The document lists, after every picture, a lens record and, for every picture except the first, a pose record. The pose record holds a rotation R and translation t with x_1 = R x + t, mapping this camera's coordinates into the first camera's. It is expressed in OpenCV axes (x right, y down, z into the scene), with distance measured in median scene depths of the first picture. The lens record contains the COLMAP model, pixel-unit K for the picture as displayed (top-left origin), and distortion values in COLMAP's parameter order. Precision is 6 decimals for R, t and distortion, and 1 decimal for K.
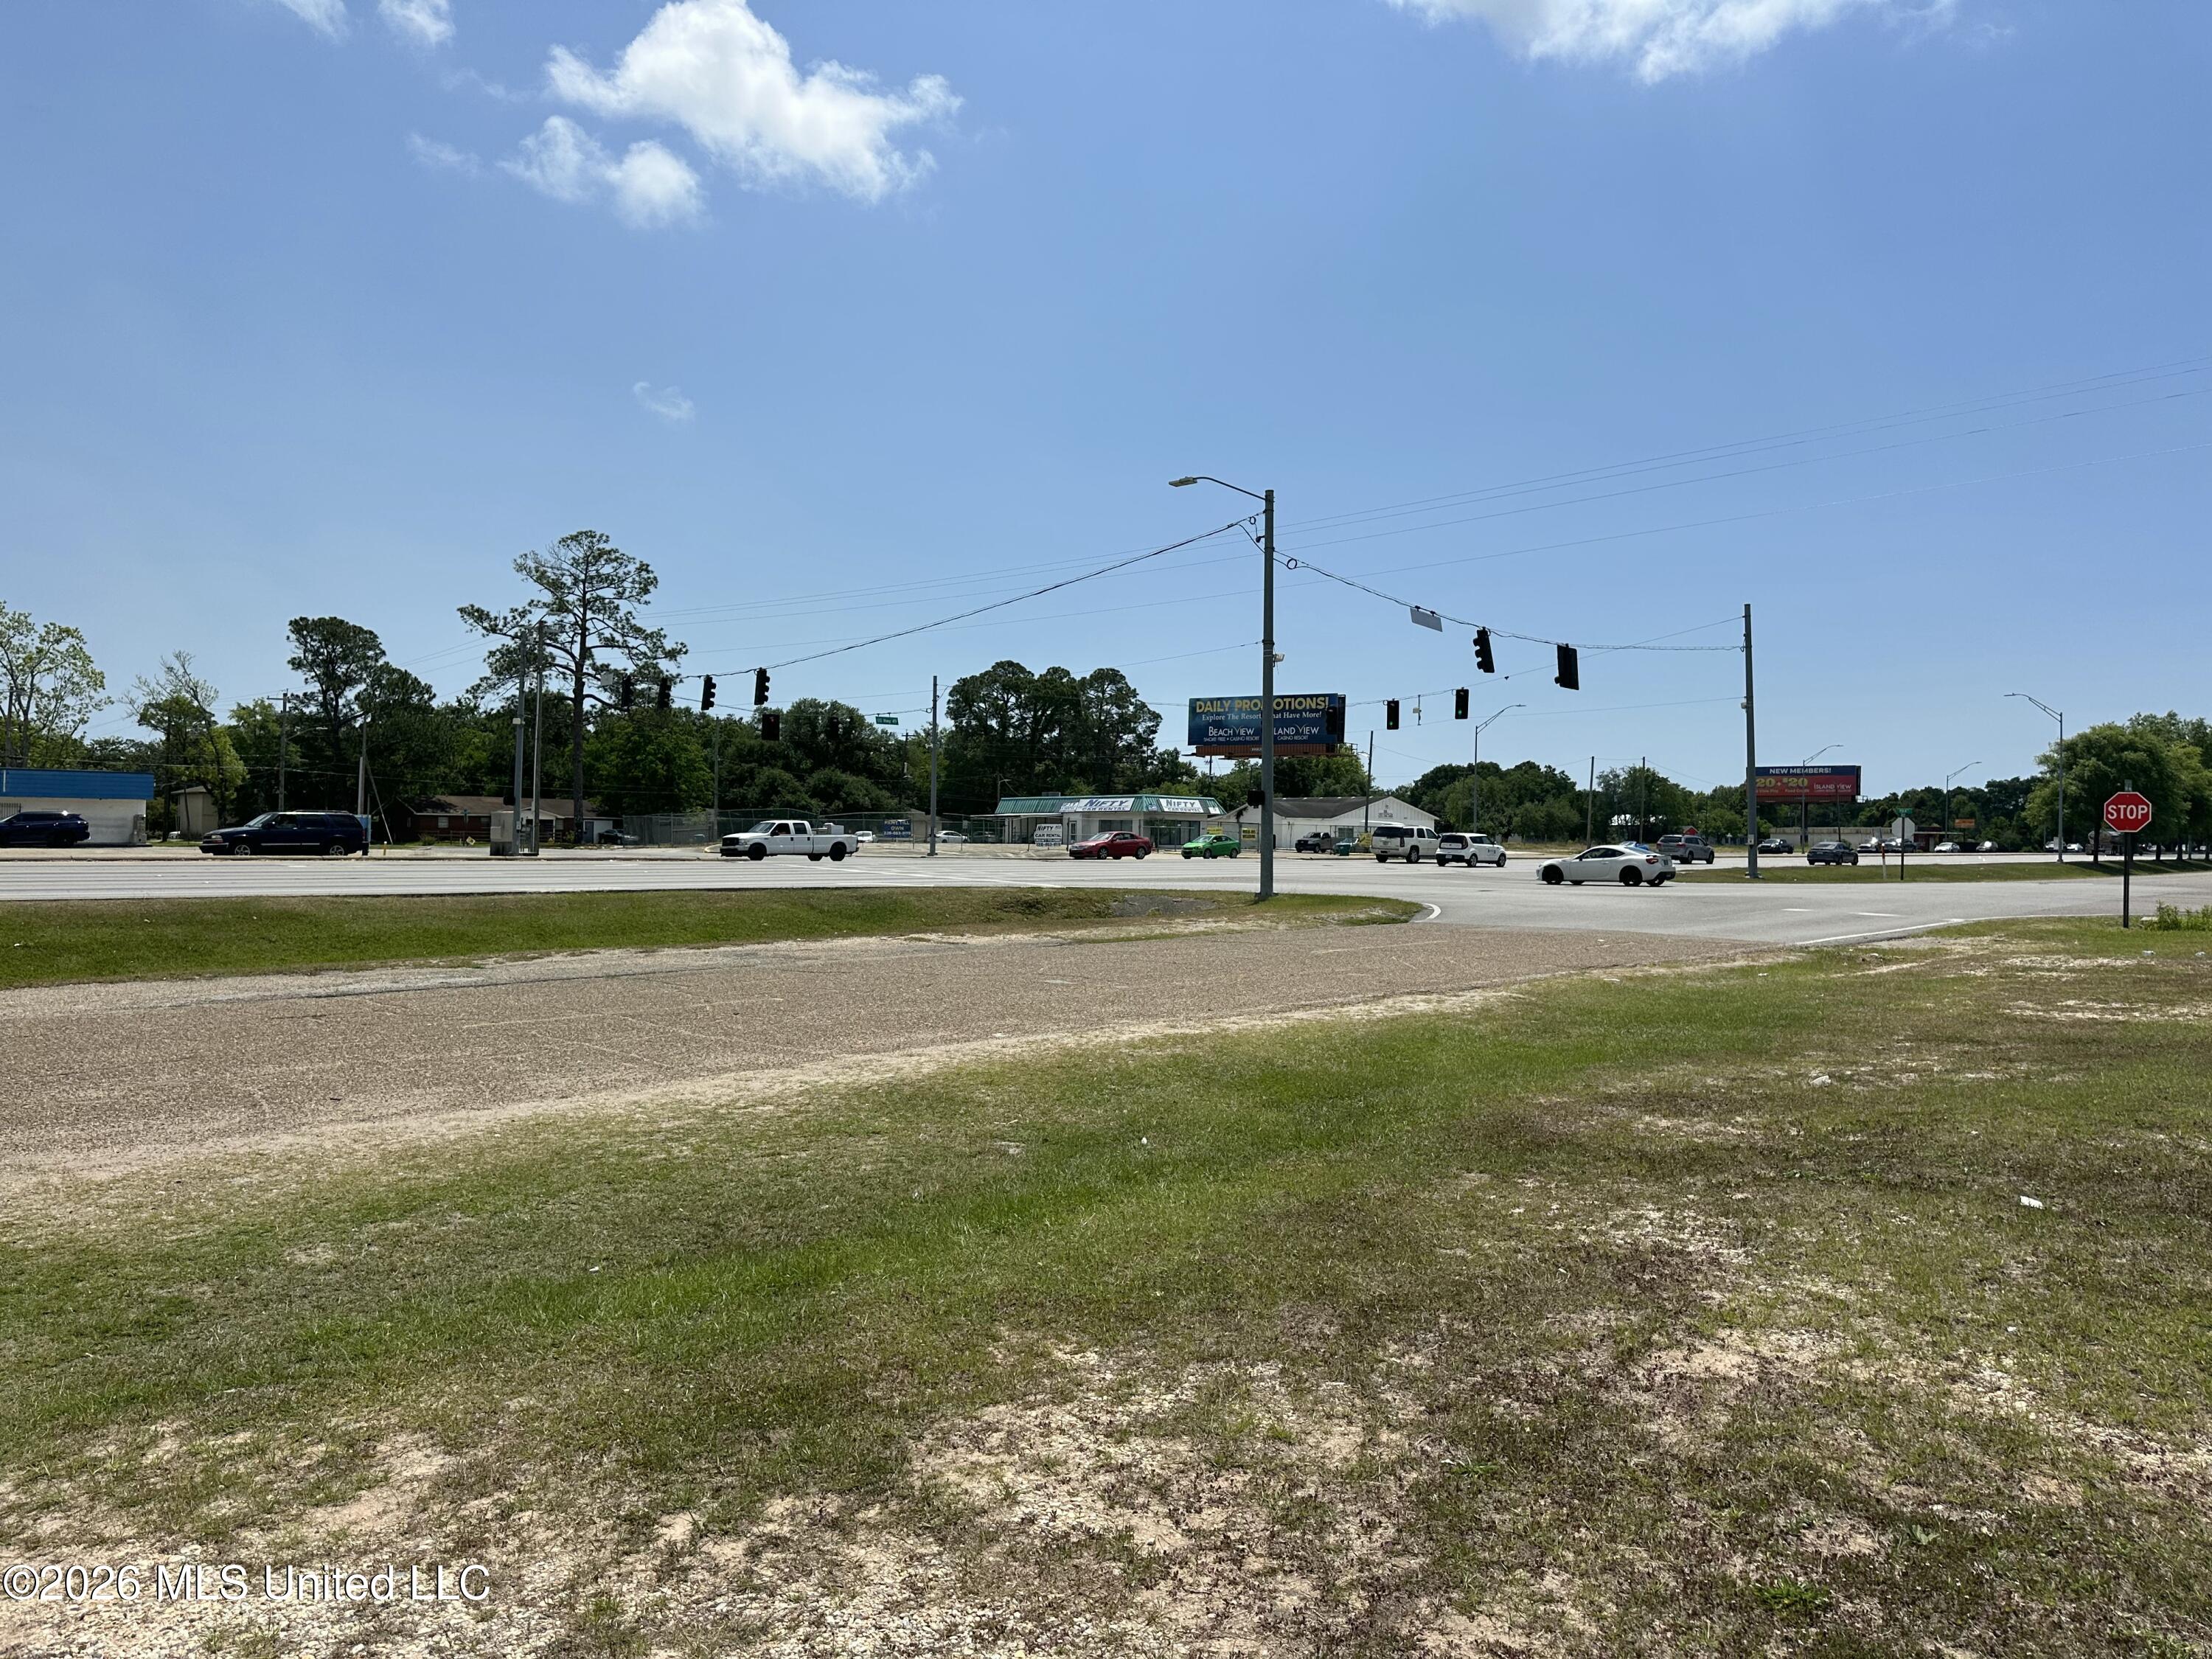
lens RADIAL K [[1551.4, 0, 1116.6], [0, 1551.4, 821.9], [0, 0, 1]] dist [0.127423, -0.172121]
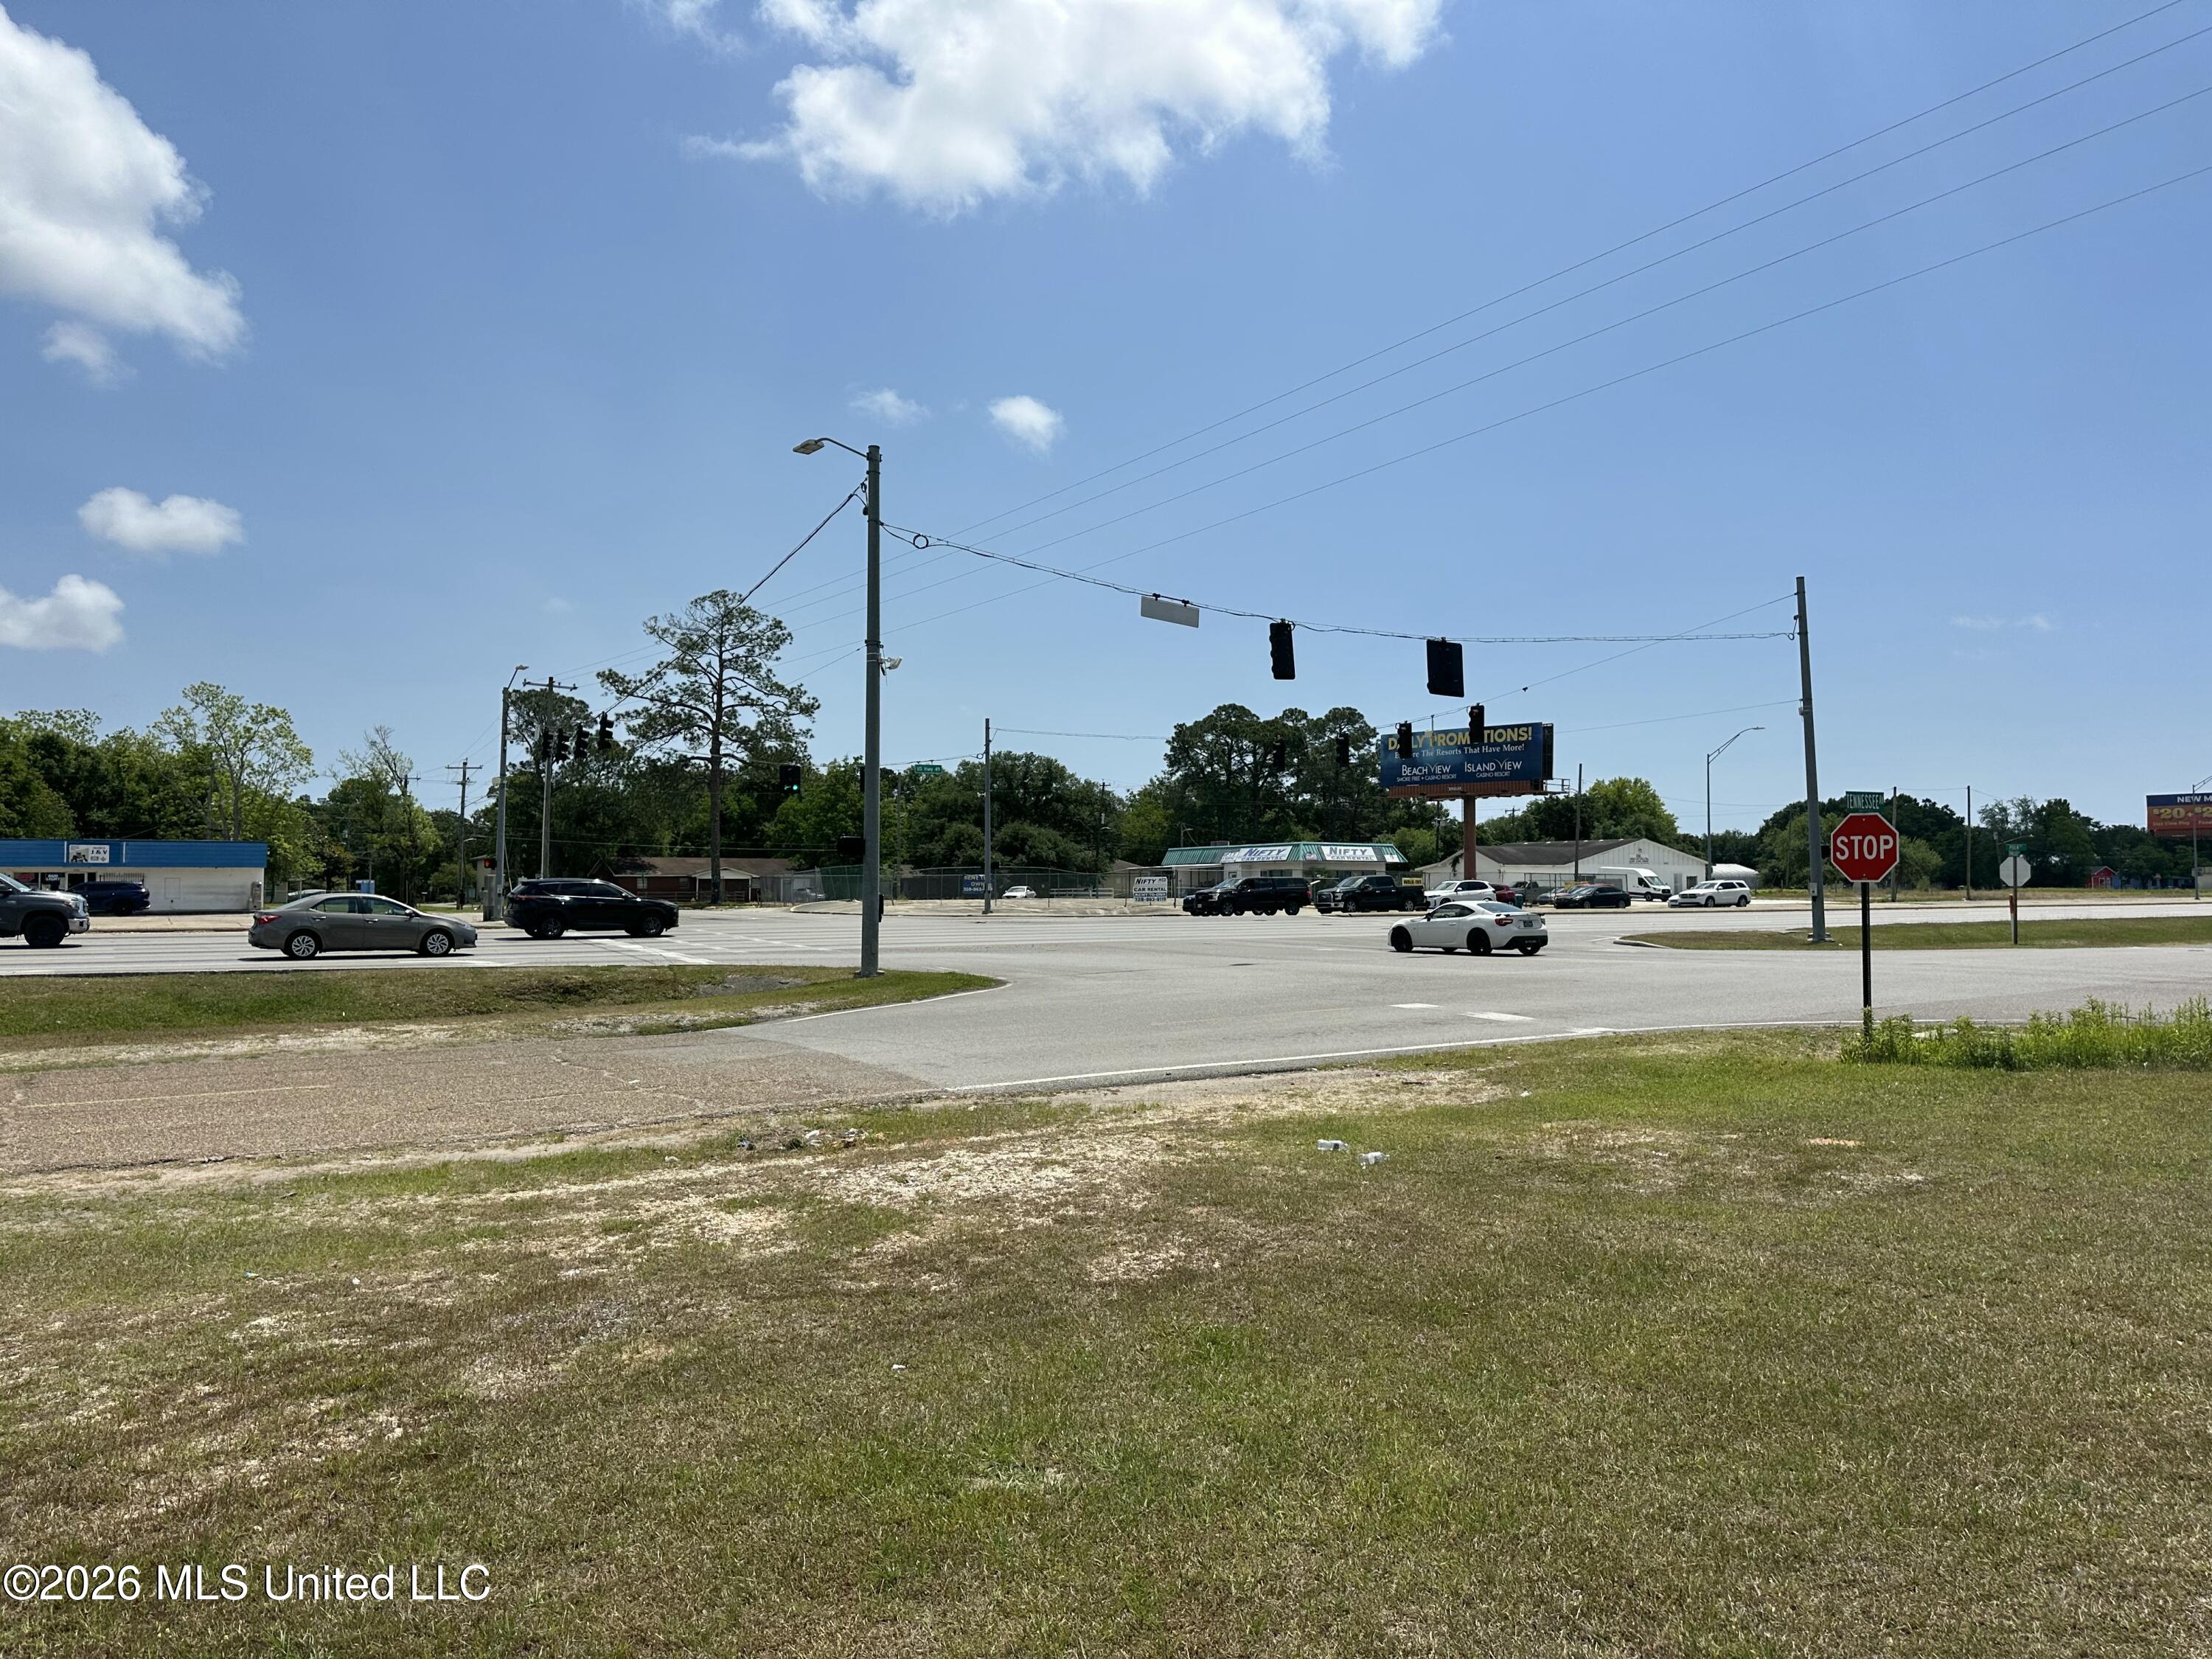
lens RADIAL K [[1546.4, 0, 1106.0], [0, 1546.4, 829.5], [0, 0, 1]] dist [0.163855, -0.256345]
pose [[0.968274, -0.022027, -0.248919, 0.122465], [0.015057, 0.999440, -0.029869, 0.000253], [0.249437, 0.025173, 0.968064, 0.087135]]
